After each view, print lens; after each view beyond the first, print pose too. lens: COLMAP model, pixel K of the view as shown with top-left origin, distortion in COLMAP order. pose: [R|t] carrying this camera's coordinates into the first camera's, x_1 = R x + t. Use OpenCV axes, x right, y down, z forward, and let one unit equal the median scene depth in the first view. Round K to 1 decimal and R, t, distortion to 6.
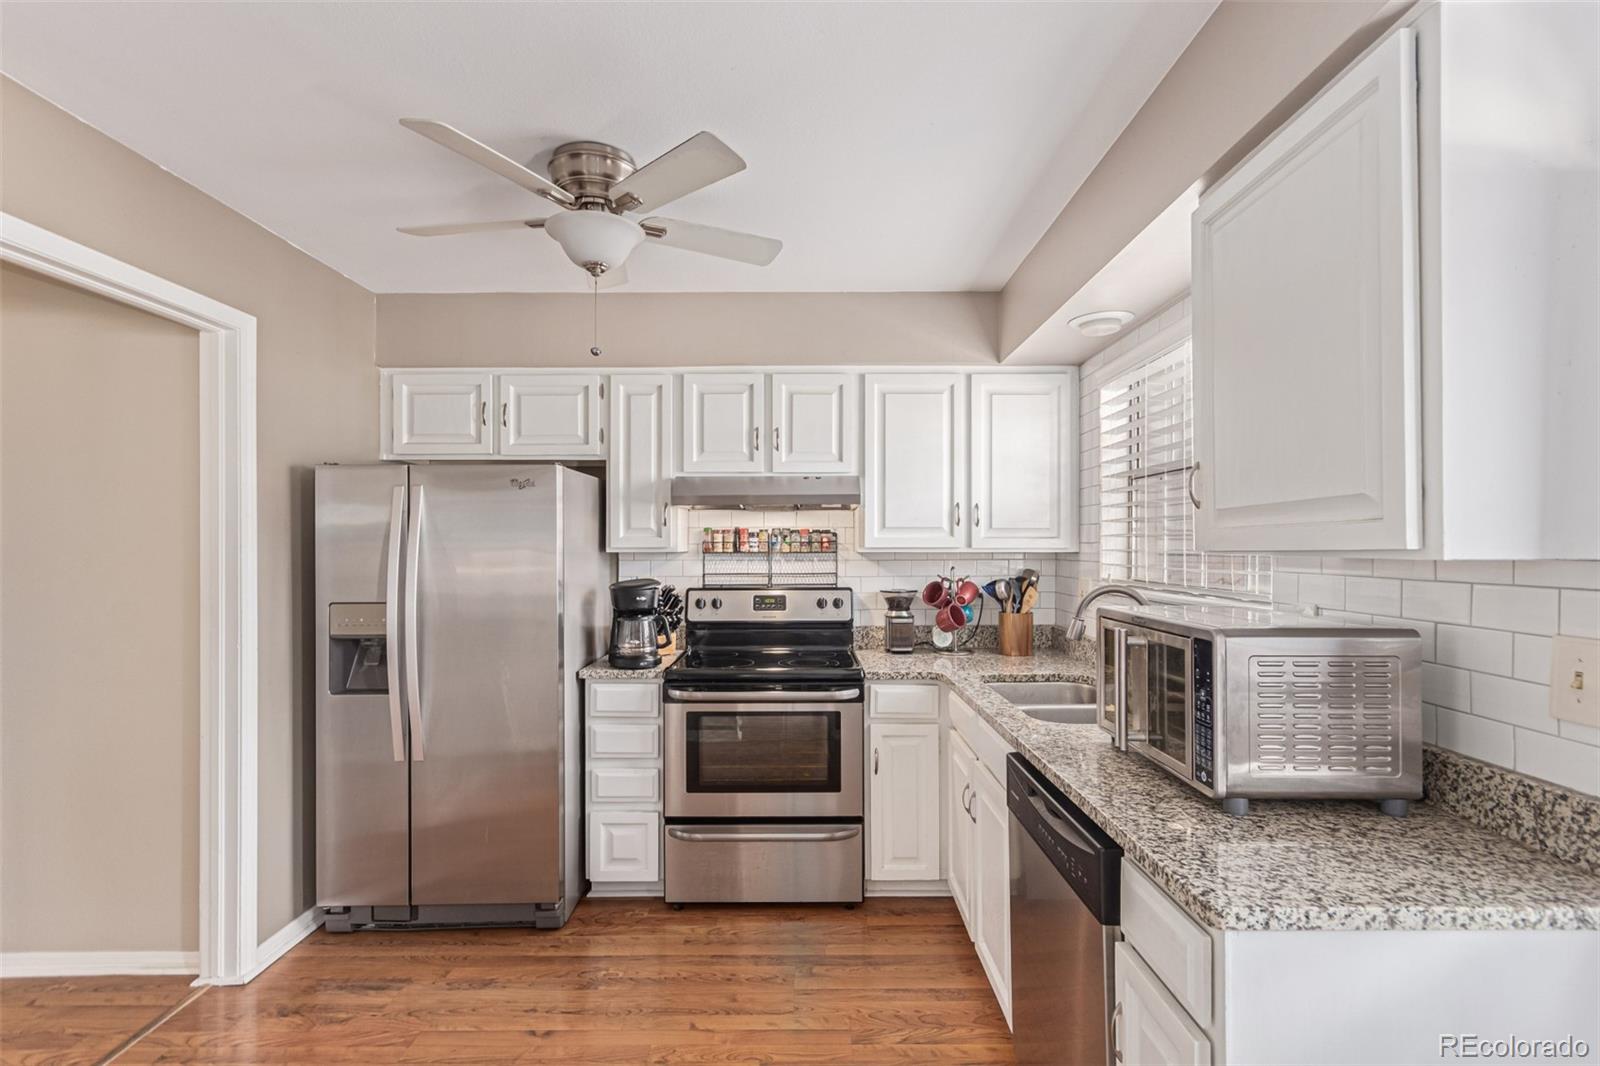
lens RADIAL K [[746.5, 0, 802.1], [0, 746.5, 542.7], [0, 0, 1]] dist [0.002149, 0.000666]
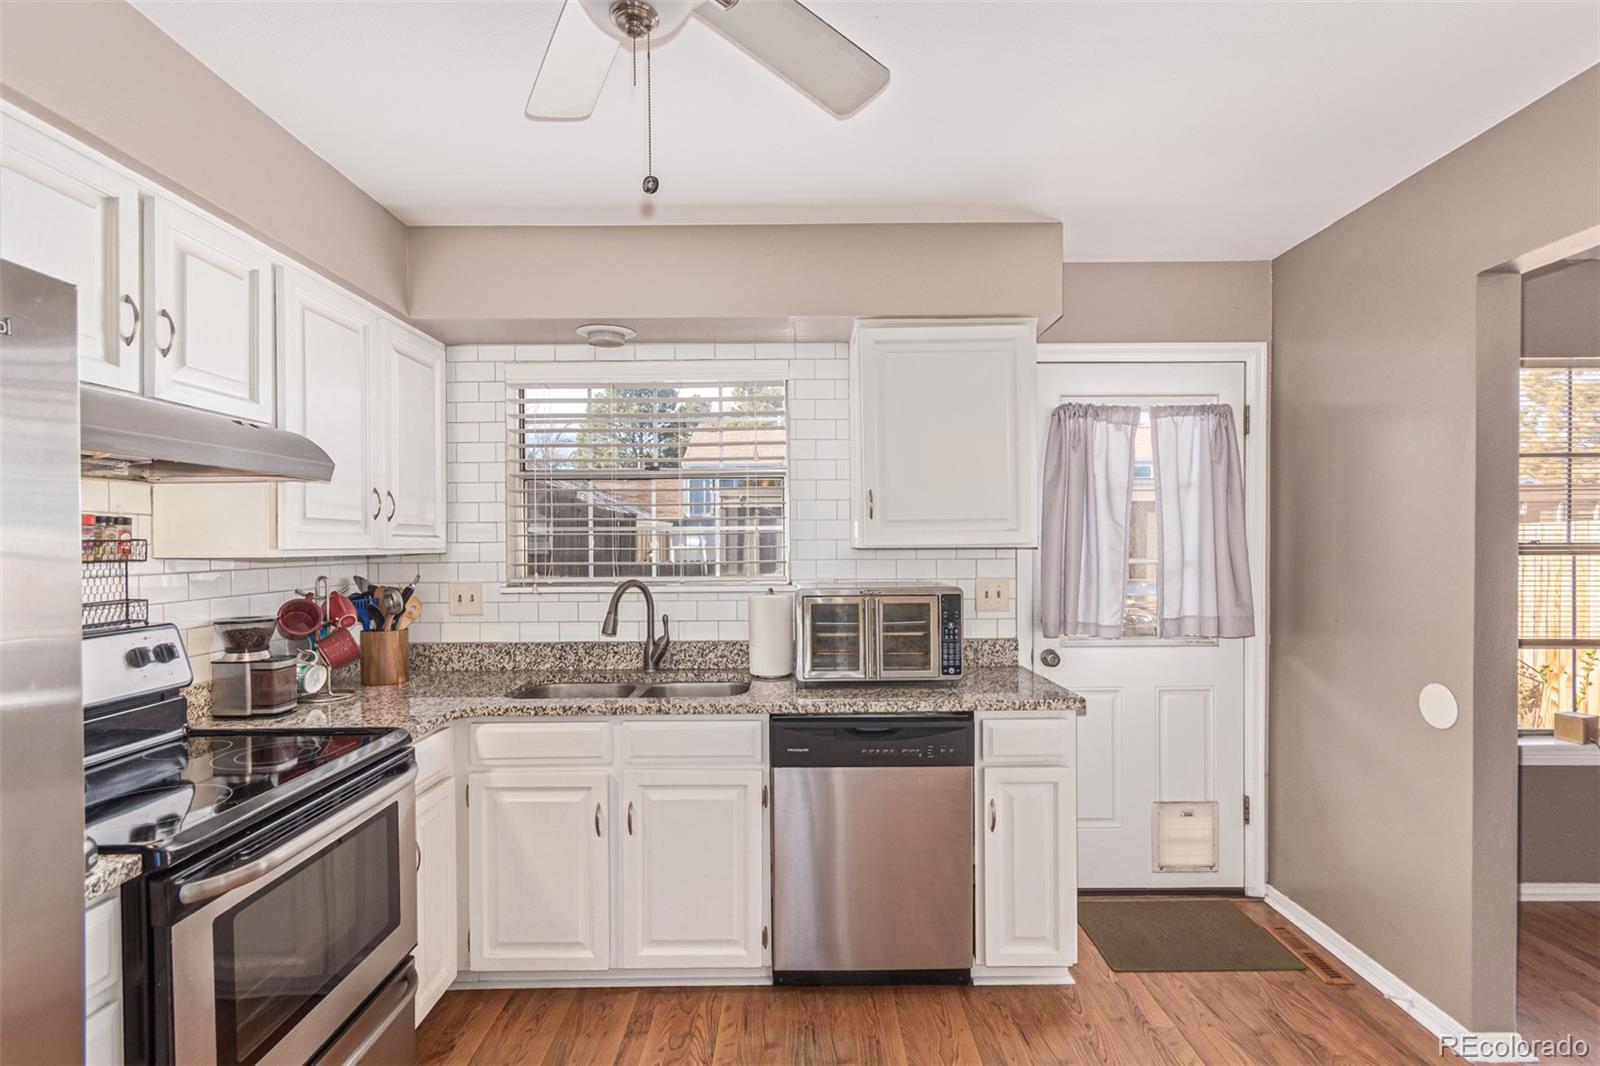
lens RADIAL K [[746.5, 0, 802.1], [0, 746.5, 542.7], [0, 0, 1]] dist [0.002149, 0.000666]
pose [[0.004881, -0.004301, 0.999979, -0.517521], [0.000741, 0.999990, 0.004298, -0.001119], [-0.999988, 0.000720, 0.004884, 0.556008]]
